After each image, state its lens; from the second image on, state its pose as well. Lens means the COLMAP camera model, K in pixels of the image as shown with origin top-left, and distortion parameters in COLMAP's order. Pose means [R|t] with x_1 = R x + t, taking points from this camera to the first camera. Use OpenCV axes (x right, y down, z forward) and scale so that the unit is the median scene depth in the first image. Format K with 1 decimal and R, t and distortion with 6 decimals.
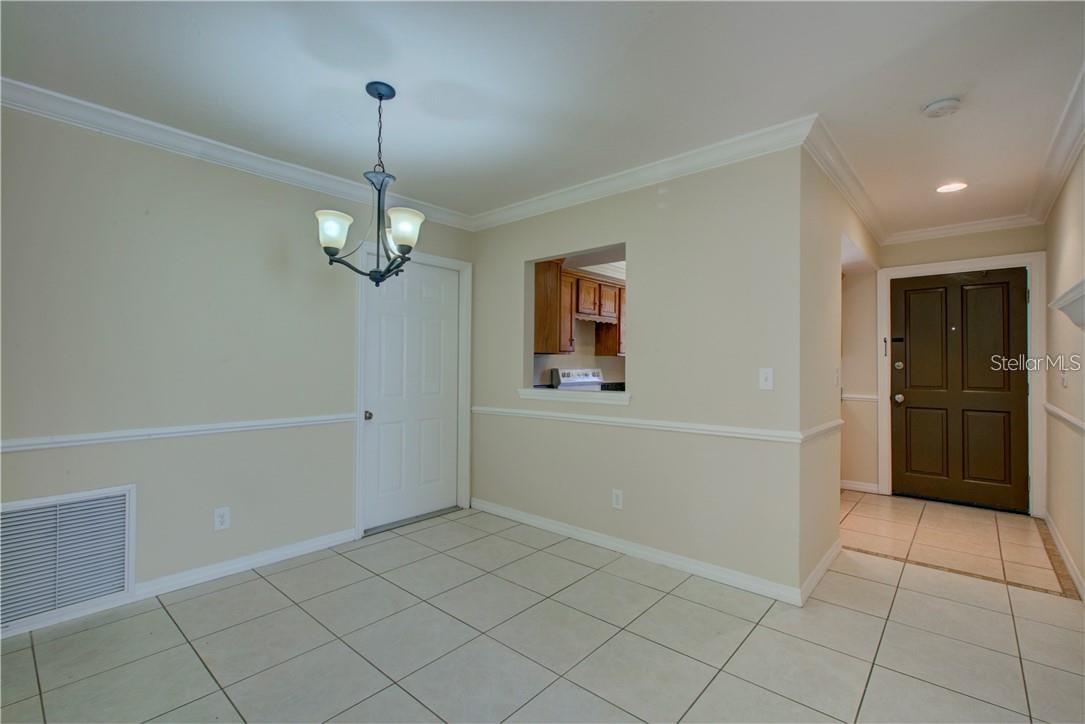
lens RADIAL K [[489.0, 0, 539.2], [0, 489.0, 362.1], [0, 0, 1]] dist [-0.001825, -0.000358]
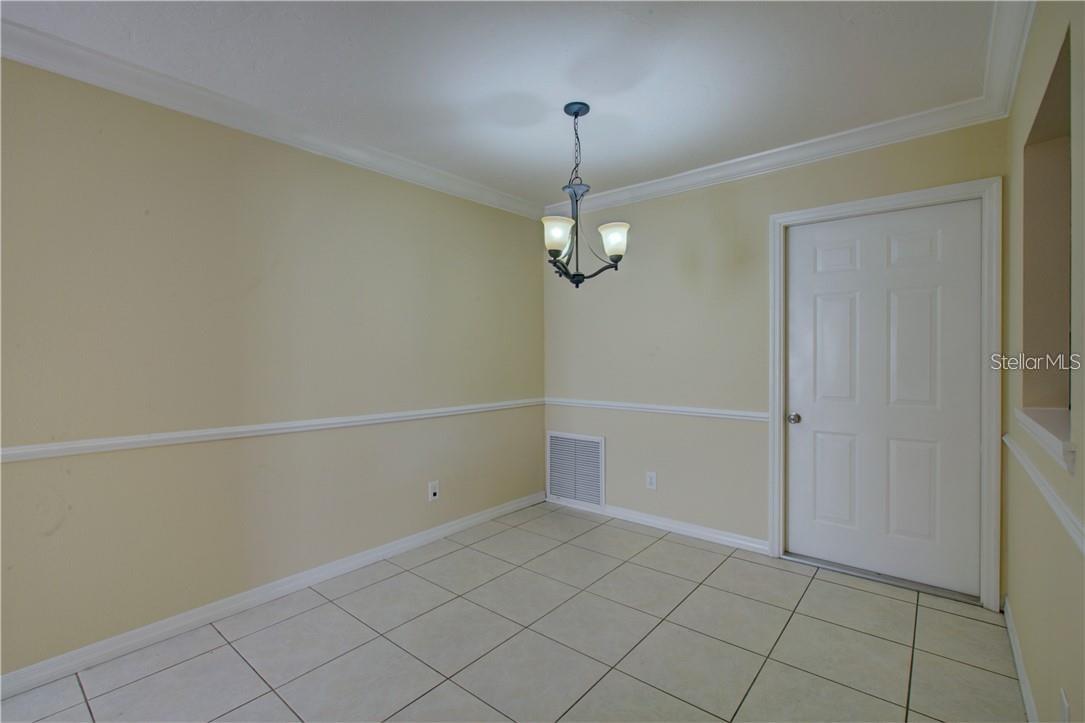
lens RADIAL K [[489.0, 0, 538.9], [0, 489.0, 357.8], [0, 0, 1]] dist [-0.001825, -0.000358]
pose [[0.030516, 0.002692, -0.999531, 0.531012], [0.004837, 0.999984, 0.002841, 0.000961], [0.999523, -0.004922, 0.030502, 0.599067]]
